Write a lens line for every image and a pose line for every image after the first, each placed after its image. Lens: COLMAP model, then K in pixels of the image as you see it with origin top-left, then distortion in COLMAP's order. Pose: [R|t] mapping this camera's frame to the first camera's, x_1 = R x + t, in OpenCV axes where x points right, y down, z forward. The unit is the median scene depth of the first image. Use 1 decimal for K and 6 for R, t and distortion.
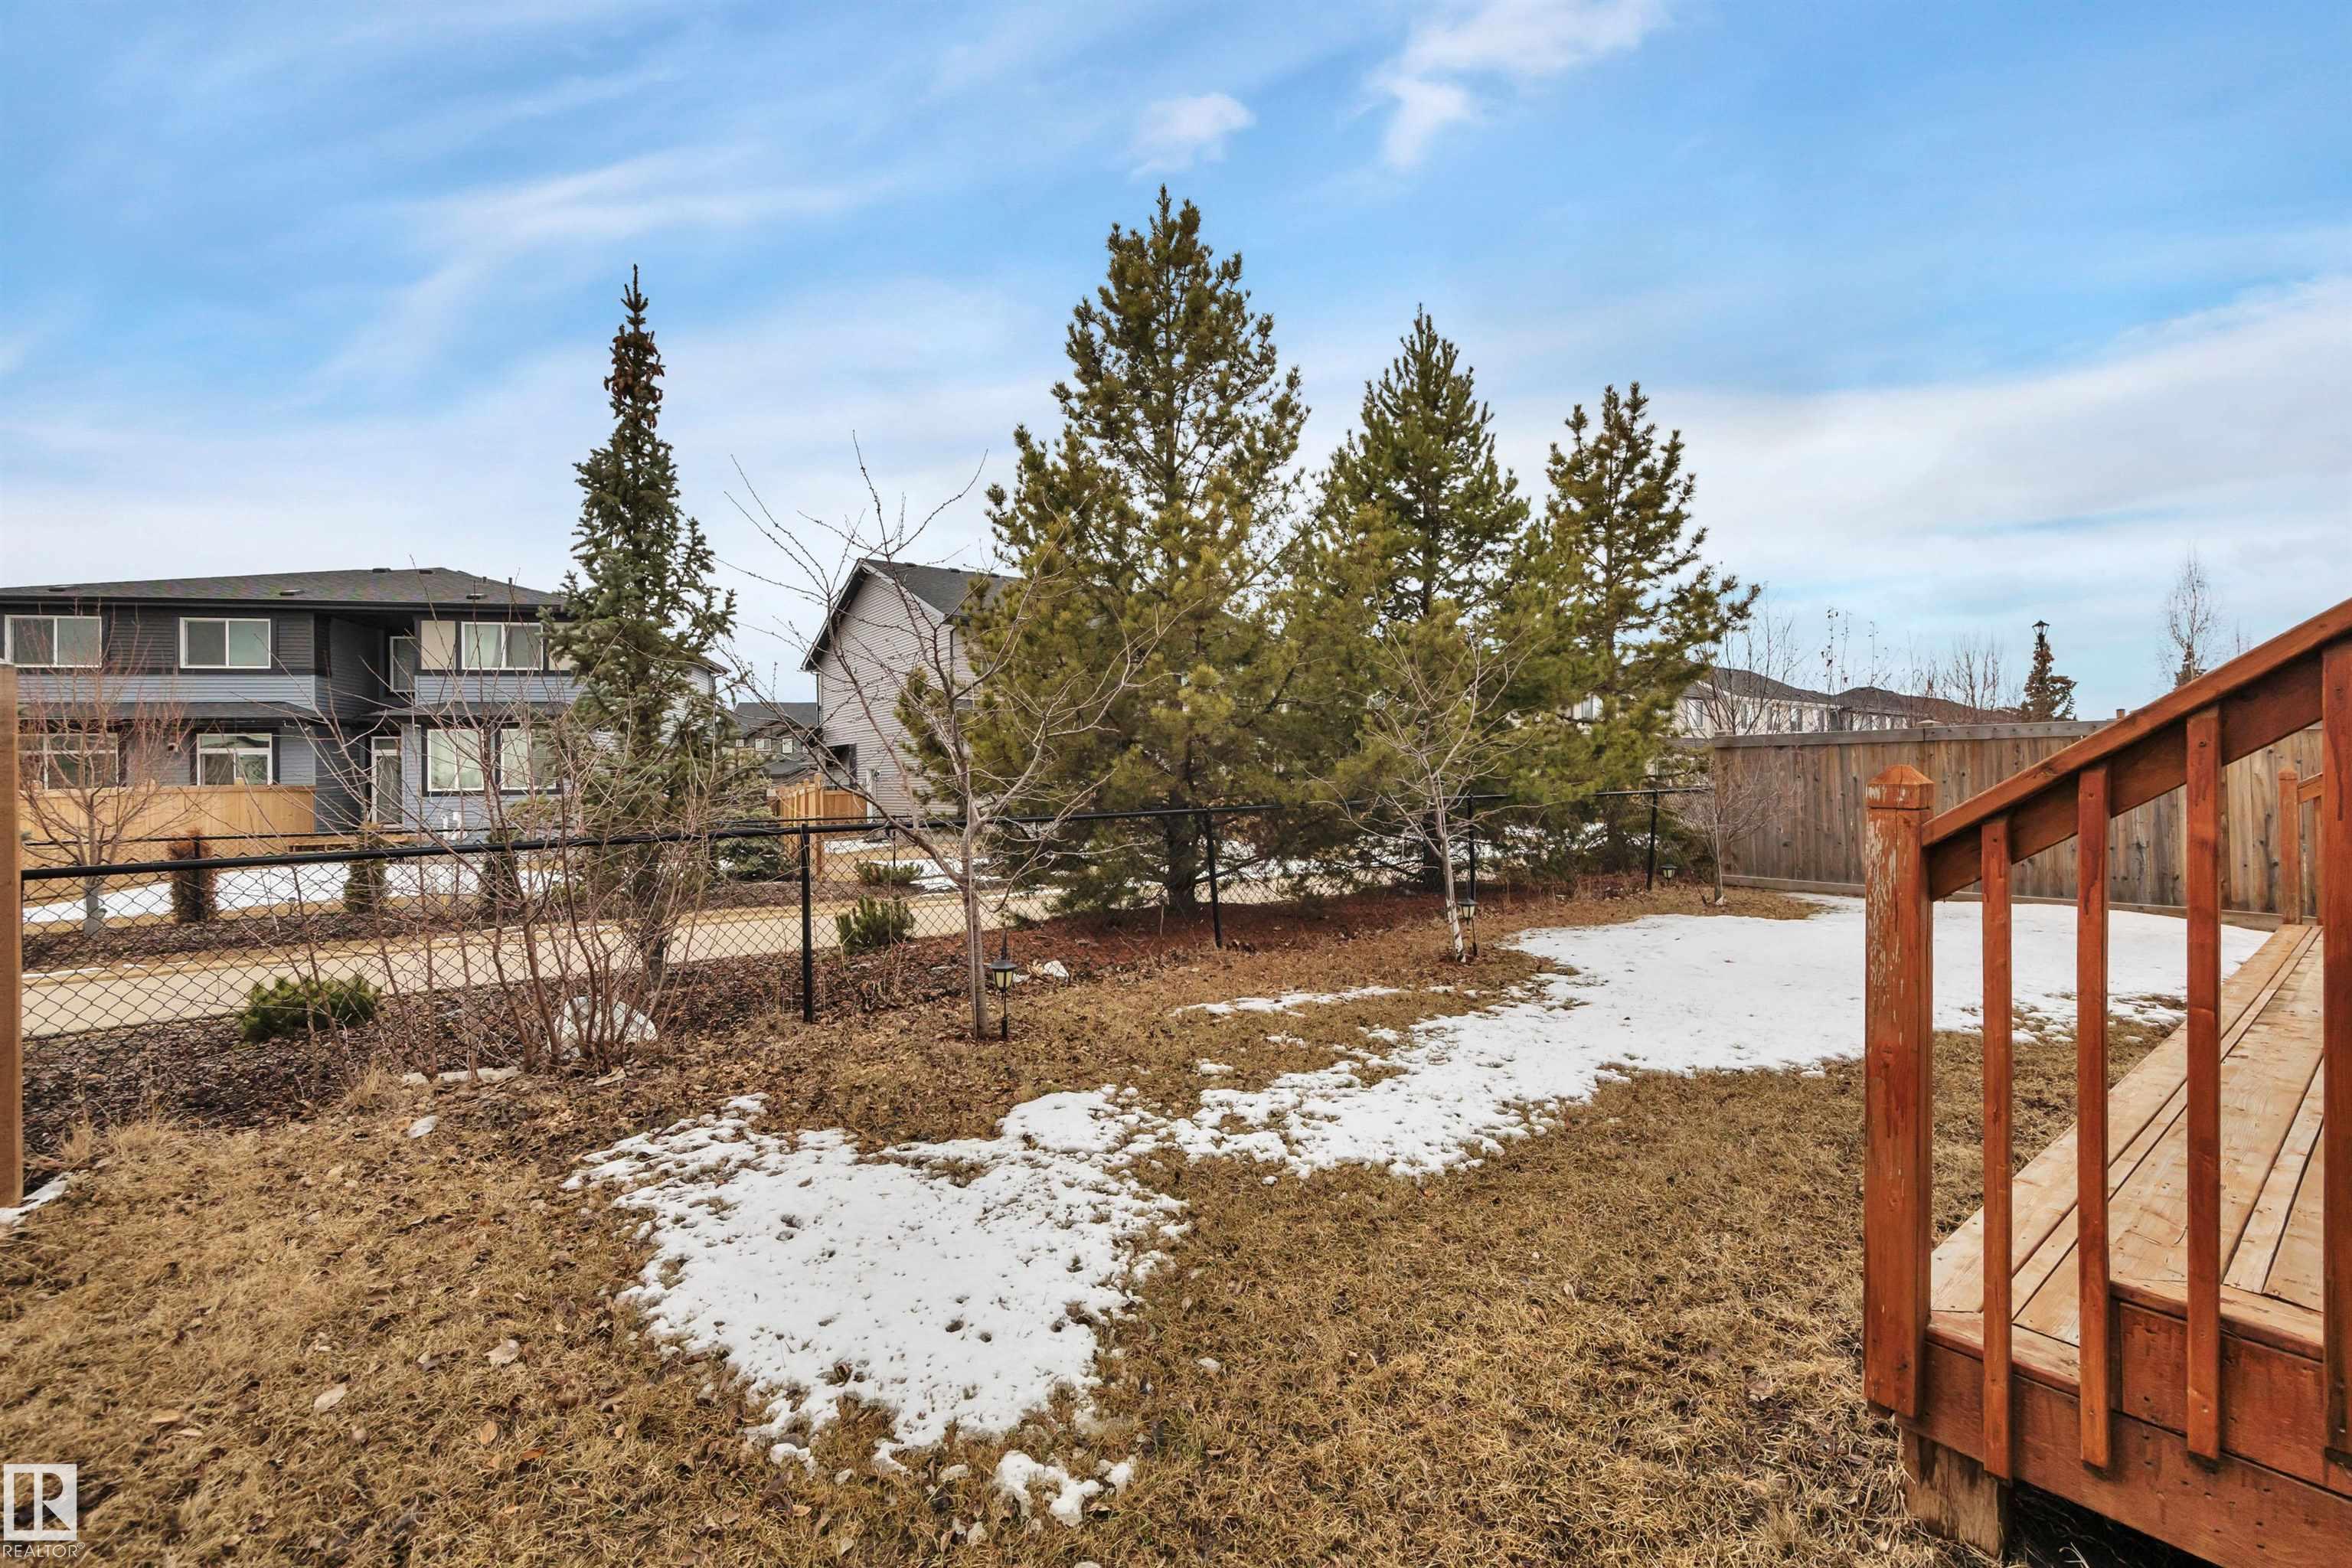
lens RADIAL K [[965.8, 0, 1169.3], [0, 965.8, 792.1], [0, 0, 1]] dist [0.001735, 0.000108]
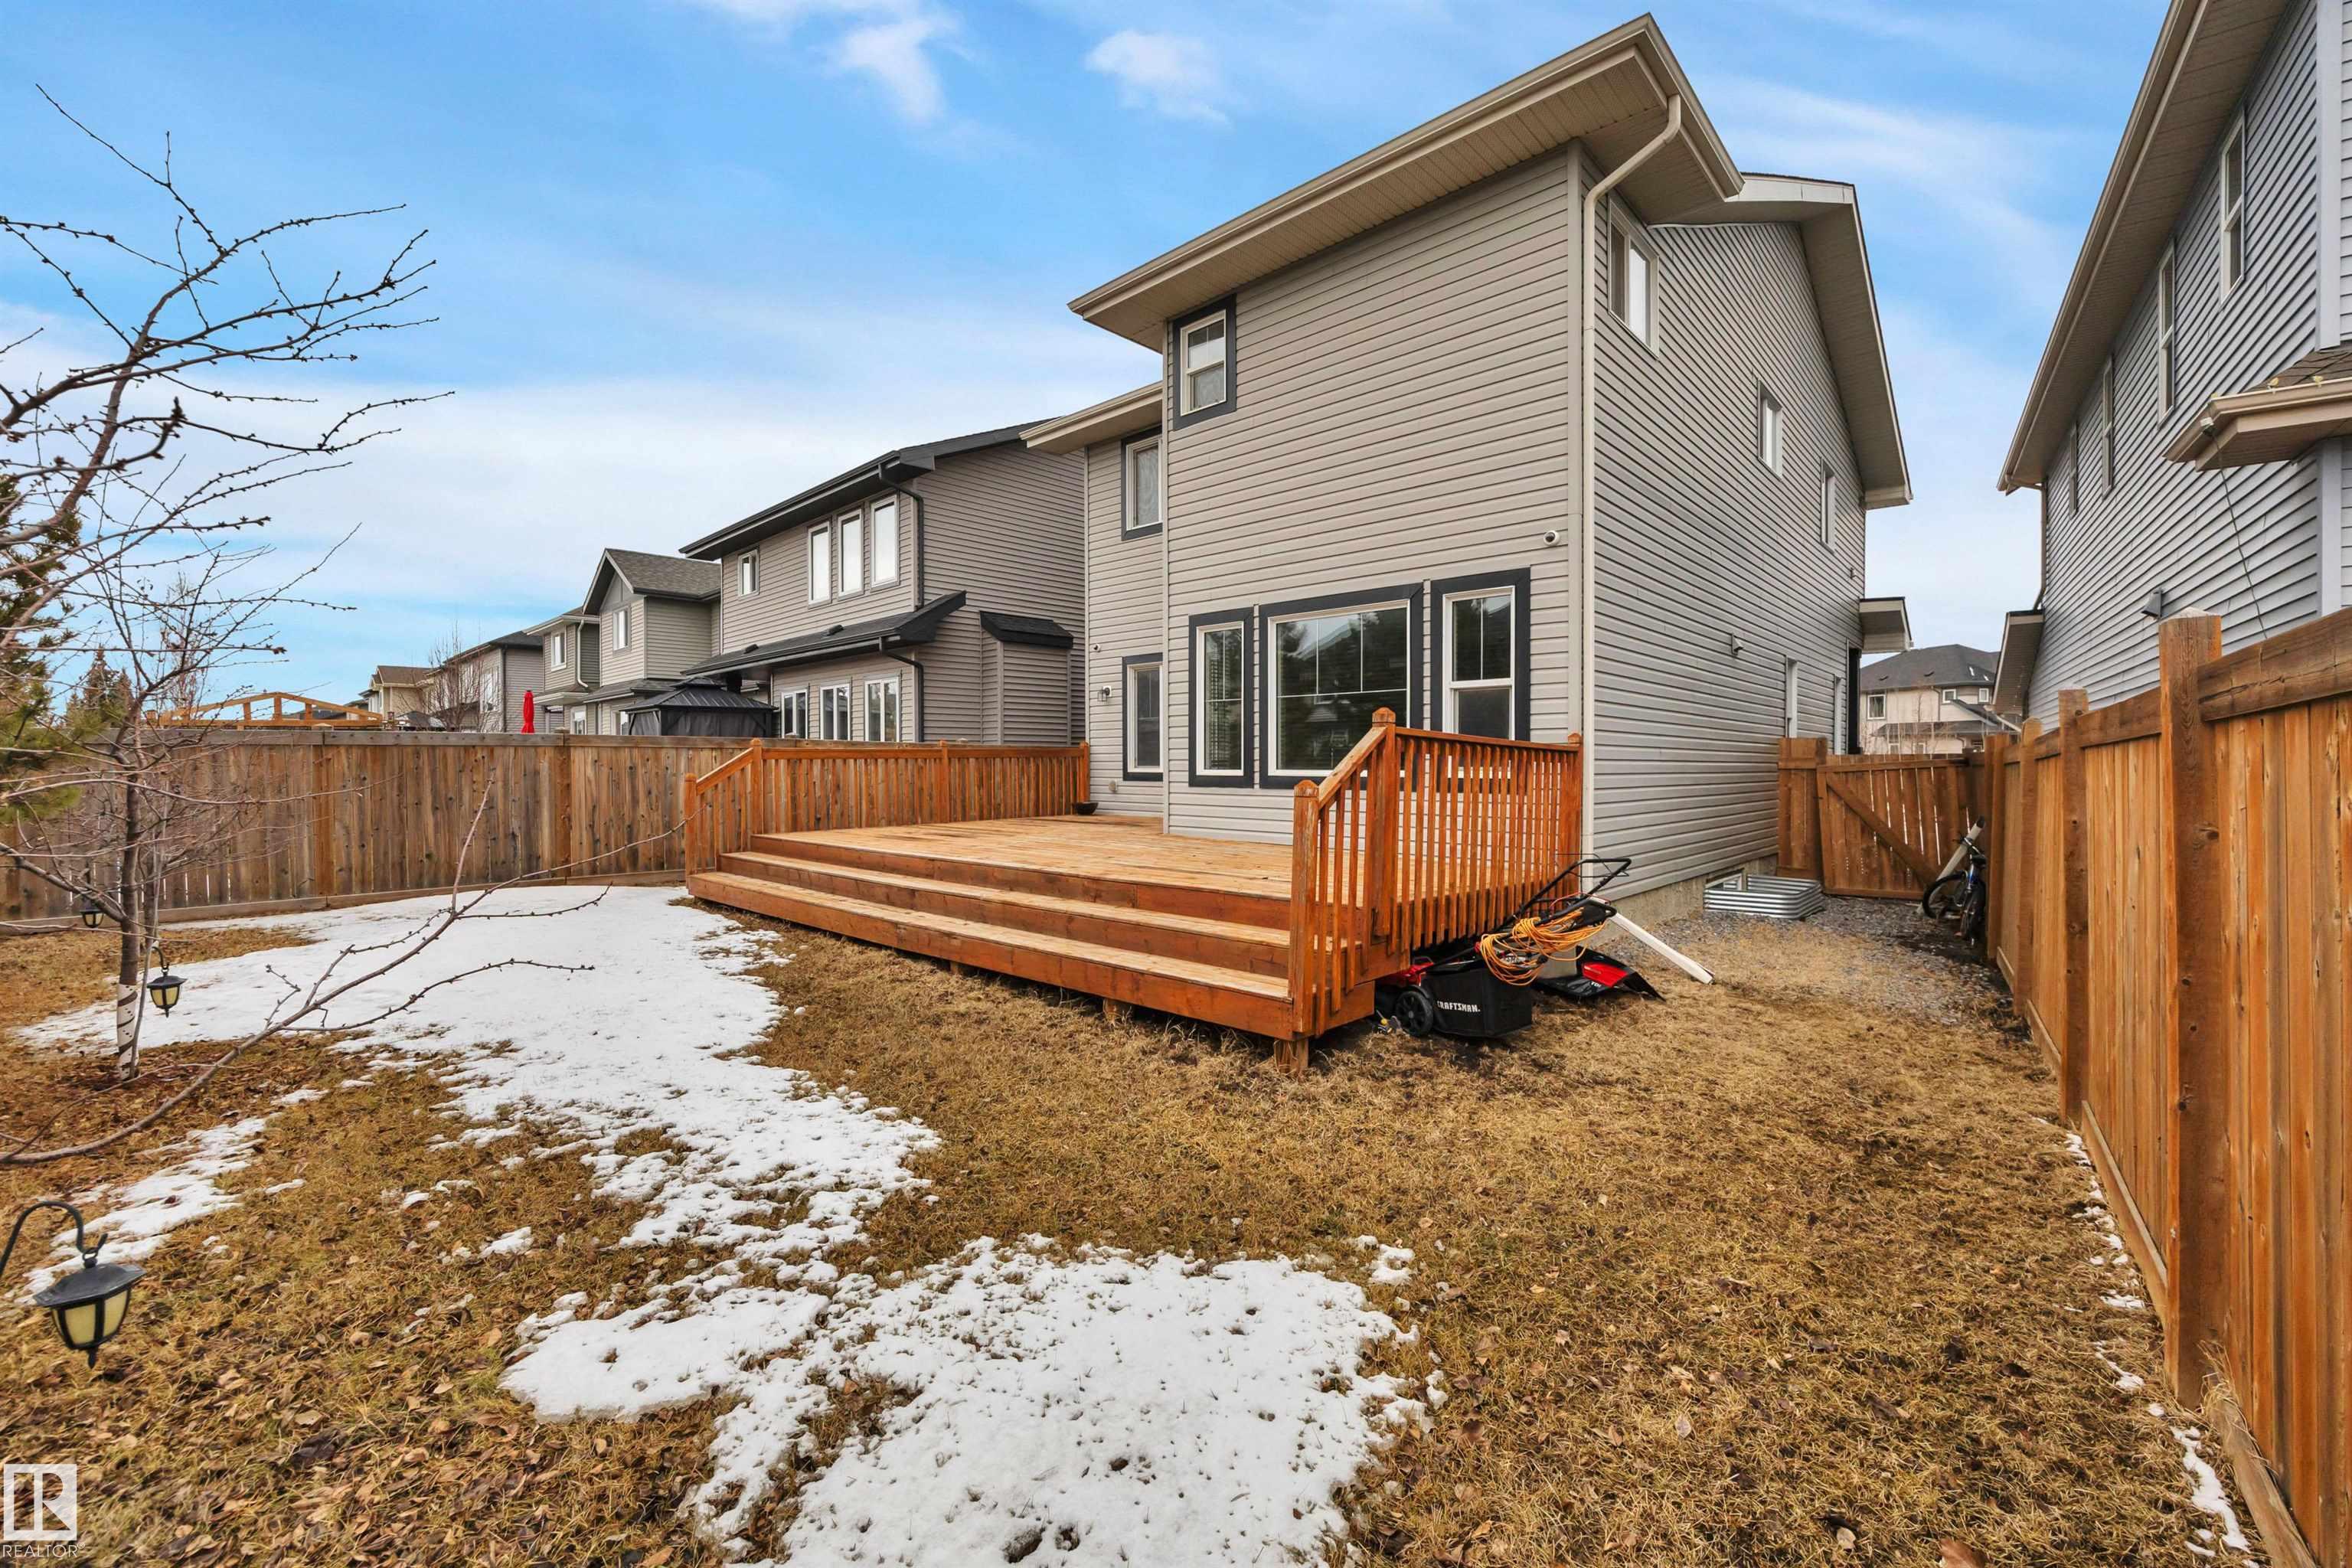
lens RADIAL K [[965.8, 0, 1169.3], [0, 965.8, 792.1], [0, 0, 1]] dist [0.001735, 0.000108]
pose [[-0.147564, -0.018610, 0.988877, -0.813398], [0.019437, 0.999575, 0.021712, -0.024852], [-0.988862, 0.022425, -0.147139, 0.818129]]
